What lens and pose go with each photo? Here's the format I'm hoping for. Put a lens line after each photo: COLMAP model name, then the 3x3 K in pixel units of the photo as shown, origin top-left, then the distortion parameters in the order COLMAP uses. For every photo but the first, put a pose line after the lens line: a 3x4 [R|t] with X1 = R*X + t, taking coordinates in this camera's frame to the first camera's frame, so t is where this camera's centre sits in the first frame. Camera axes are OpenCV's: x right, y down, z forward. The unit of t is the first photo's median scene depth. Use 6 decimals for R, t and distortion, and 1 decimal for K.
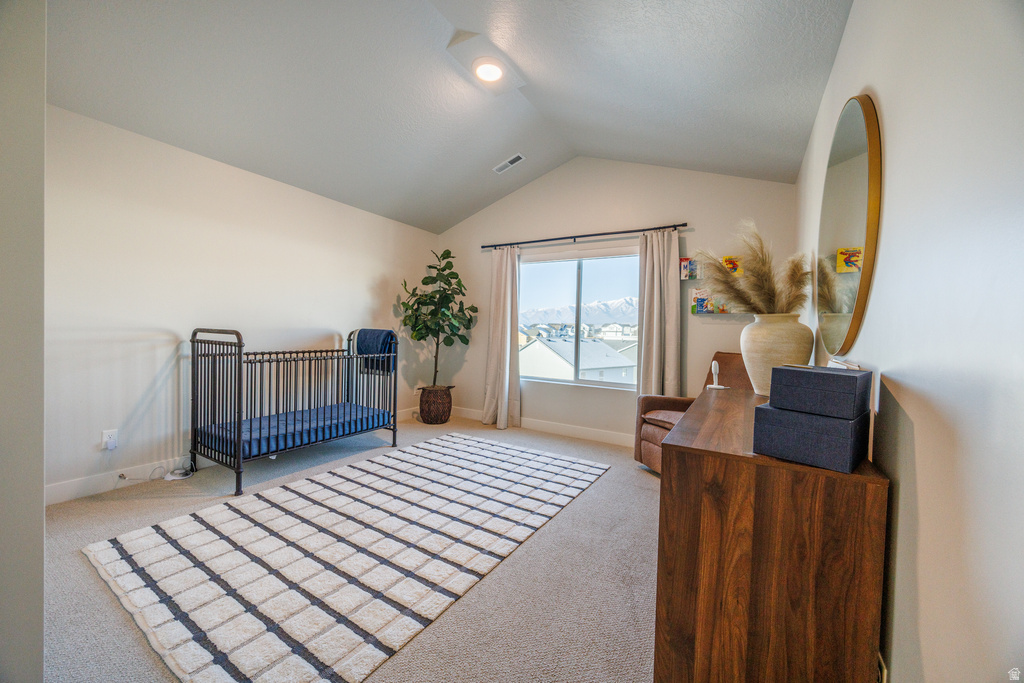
lens RADIAL K [[391.5, 0, 508.9], [0, 391.5, 339.7], [0, 0, 1]] dist [-0.002191, -0.000048]
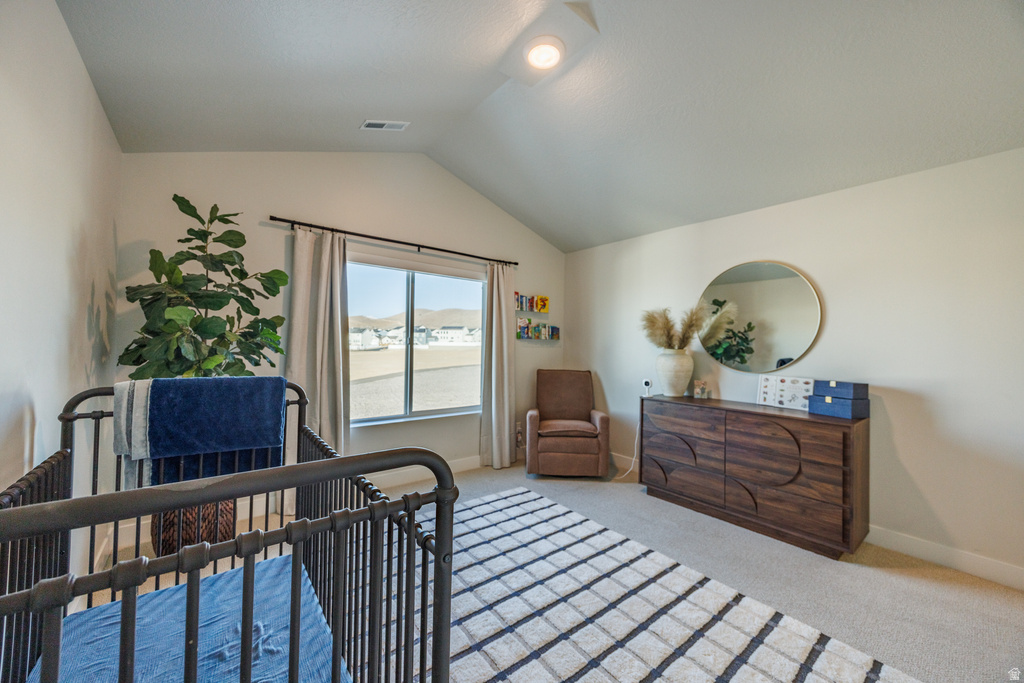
lens RADIAL K [[391.5, 0, 509.6], [0, 391.5, 339.0], [0, 0, 1]] dist [-0.002191, -0.000048]
pose [[0.330075, -0.010175, 0.943900, -0.693016], [0.012190, 0.999904, 0.006516, -0.075025], [-0.943876, 0.009356, 0.330168, 0.642399]]
